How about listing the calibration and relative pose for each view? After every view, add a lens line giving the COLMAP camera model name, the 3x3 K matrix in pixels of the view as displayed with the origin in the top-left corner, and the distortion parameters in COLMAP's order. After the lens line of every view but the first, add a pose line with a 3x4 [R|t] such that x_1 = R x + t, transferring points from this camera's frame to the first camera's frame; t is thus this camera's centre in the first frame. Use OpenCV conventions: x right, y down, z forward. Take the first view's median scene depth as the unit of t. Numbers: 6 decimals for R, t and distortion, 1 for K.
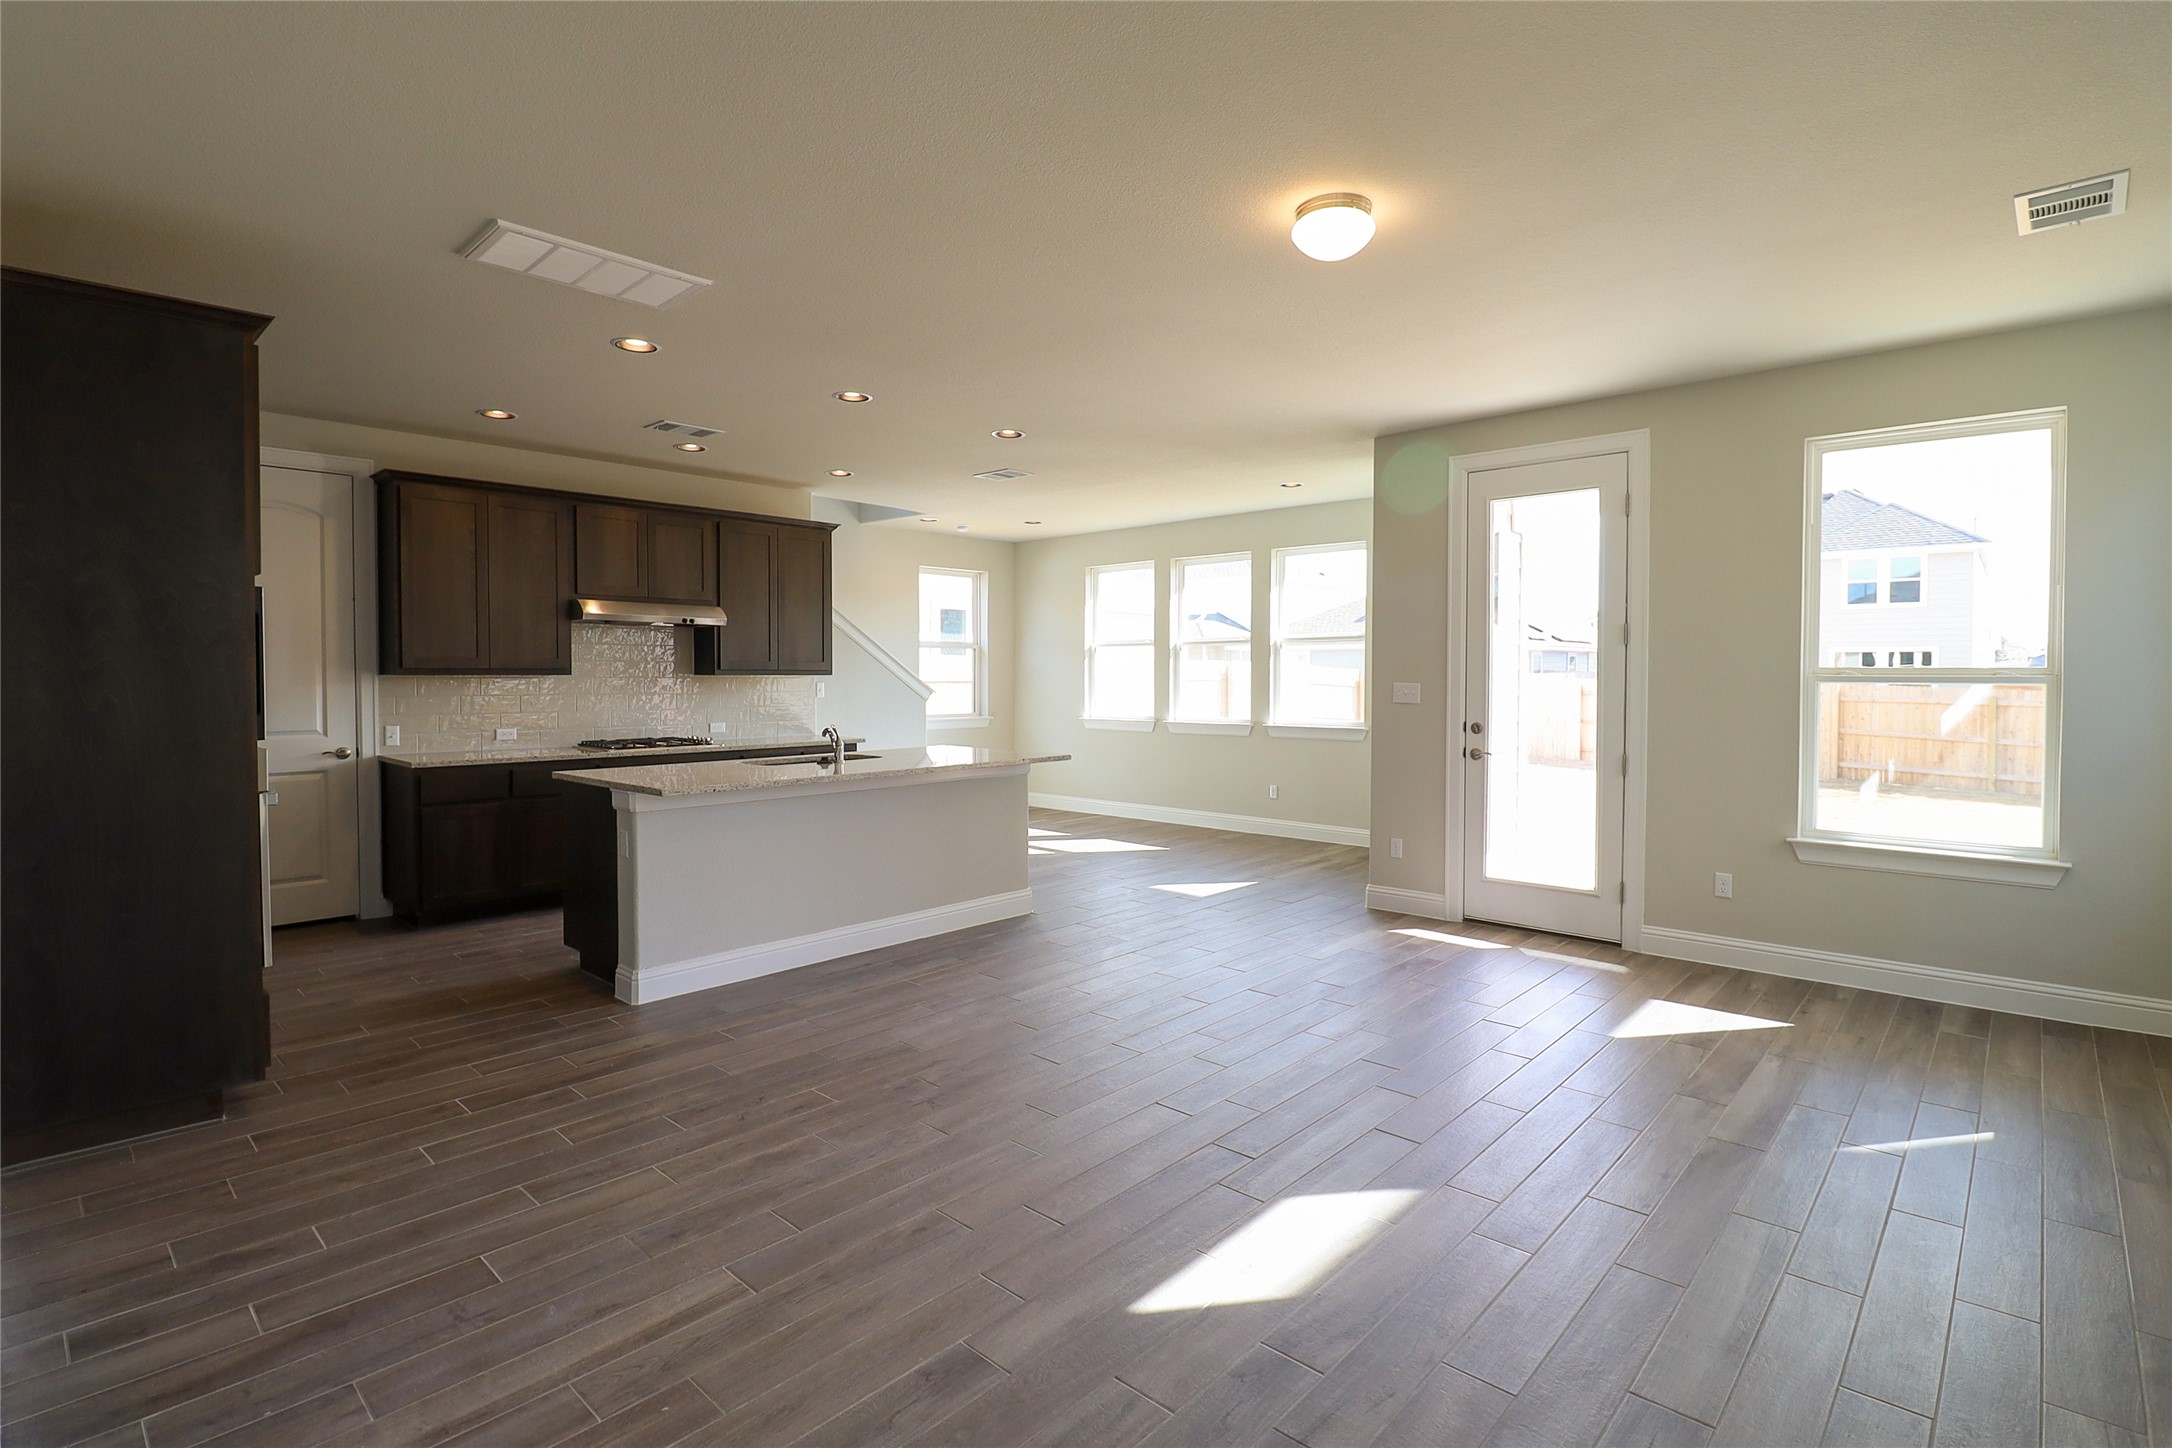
lens RADIAL K [[1032.4, 0, 1087.8], [0, 1032.4, 663.3], [0, 0, 1]] dist [0.000102, -0.009780]
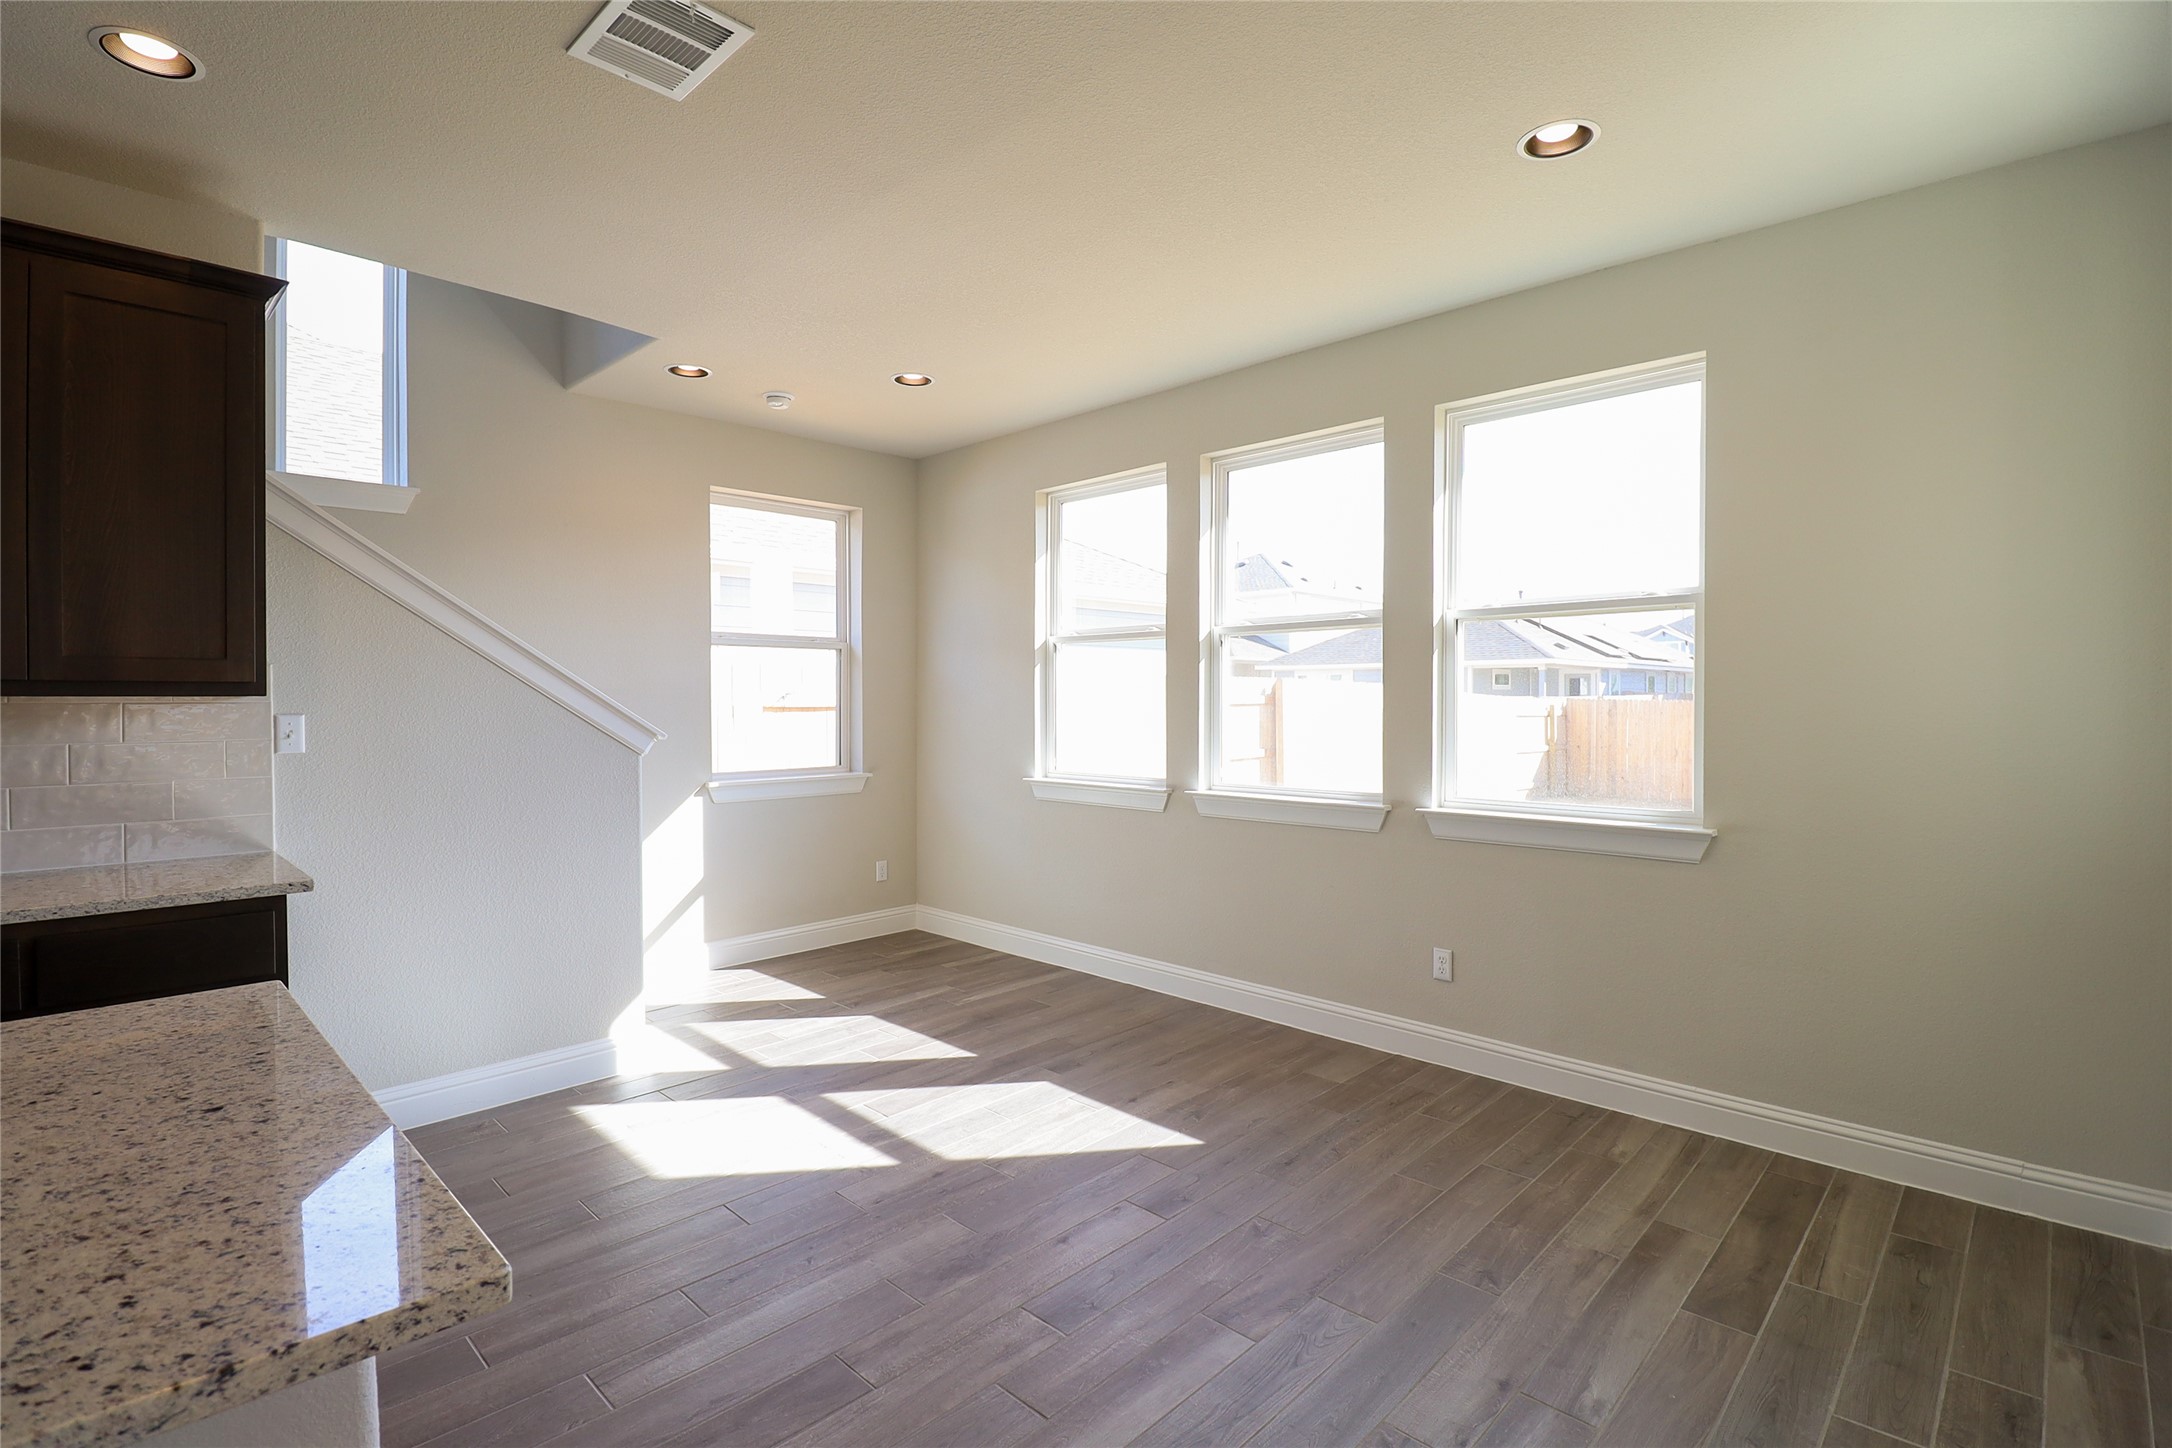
lens RADIAL K [[1032.4, 0, 1087.8], [0, 1032.4, 663.3], [0, 0, 1]] dist [0.000102, -0.009780]
pose [[0.999886, -0.001970, -0.014951, 0.034577], [0.001620, 0.999725, -0.023403, 0.007420], [0.014993, 0.023376, 0.999614, 0.515588]]
